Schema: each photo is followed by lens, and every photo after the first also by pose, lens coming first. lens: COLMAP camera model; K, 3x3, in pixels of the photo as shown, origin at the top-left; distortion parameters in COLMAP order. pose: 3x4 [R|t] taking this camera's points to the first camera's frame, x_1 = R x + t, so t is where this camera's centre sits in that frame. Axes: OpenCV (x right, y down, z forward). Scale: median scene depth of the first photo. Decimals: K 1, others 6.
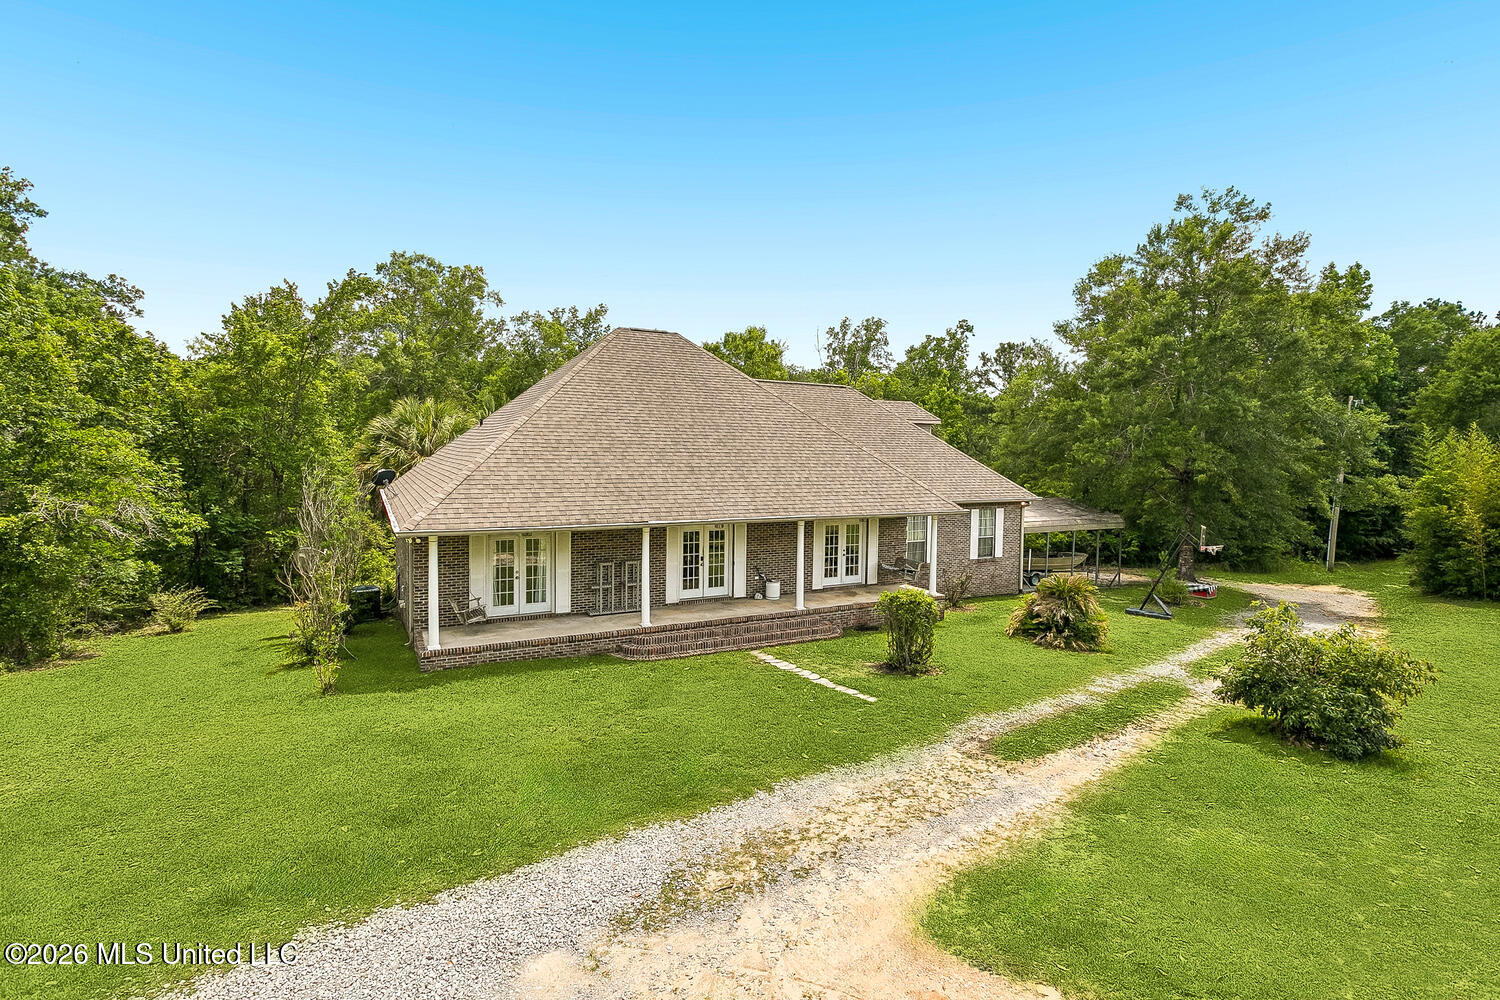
lens RADIAL K [[721.0, 0, 748.3], [0, 721.0, 500.0], [0, 0, 1]] dist [0.000844, 0.000911]
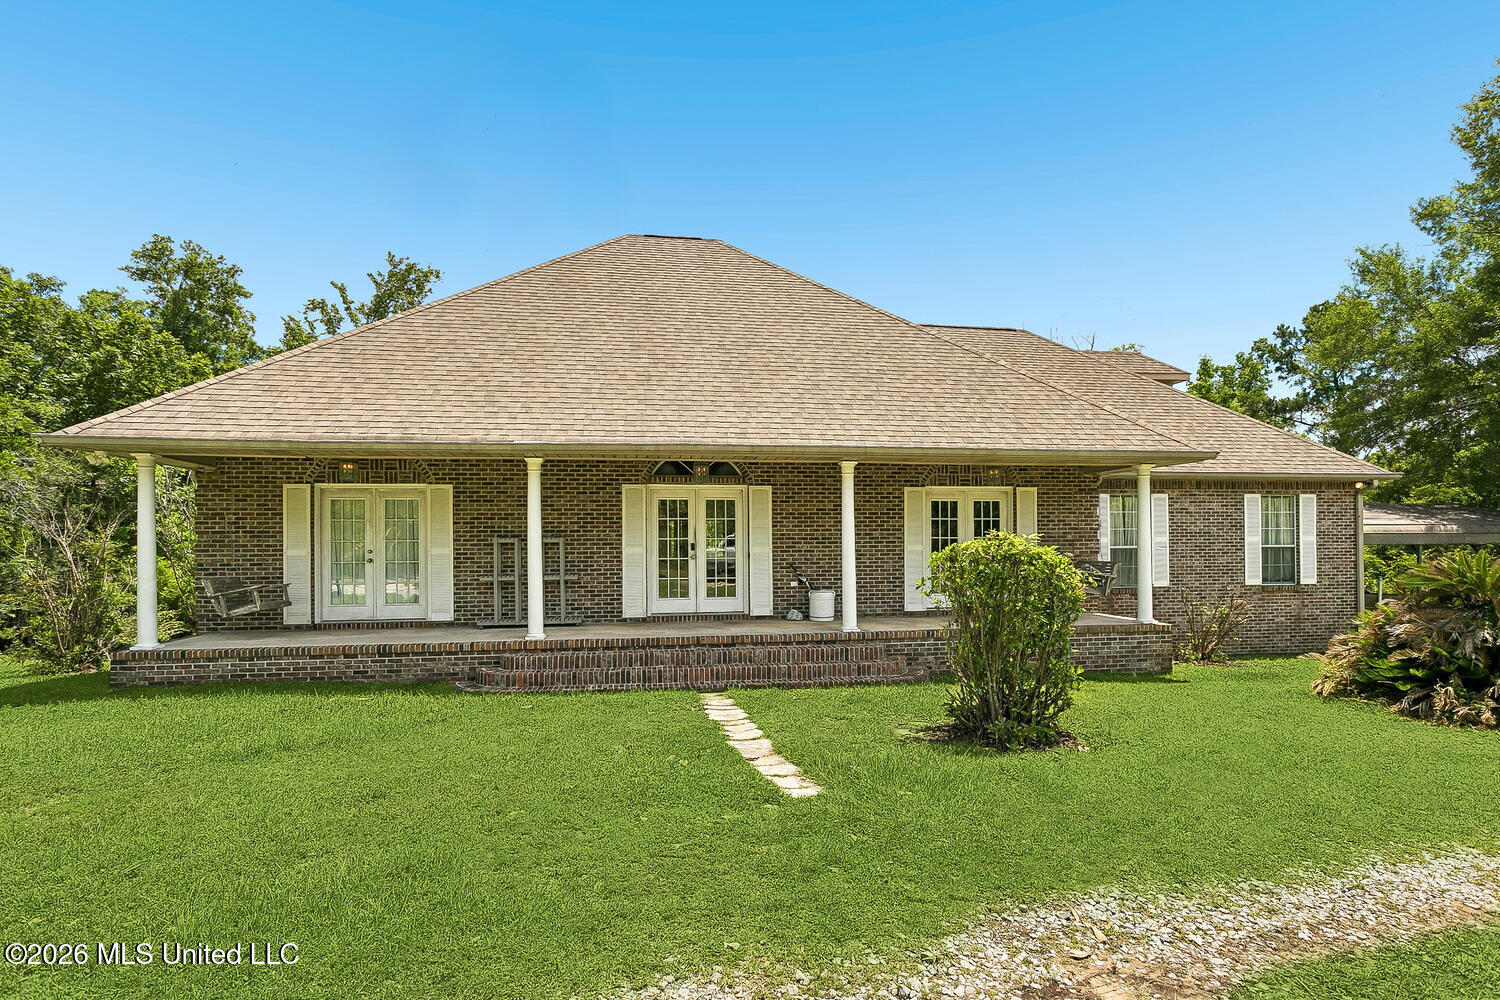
lens RADIAL K [[721.0, 0, 758.5], [0, 721.0, 566.7], [0, 0, 1]] dist [0.000844, 0.000911]
pose [[0.942721, -0.018210, -0.333086, 0.181725], [-0.001223, 0.998314, -0.058040, 0.131057], [0.333581, 0.055123, 0.941109, 0.459475]]
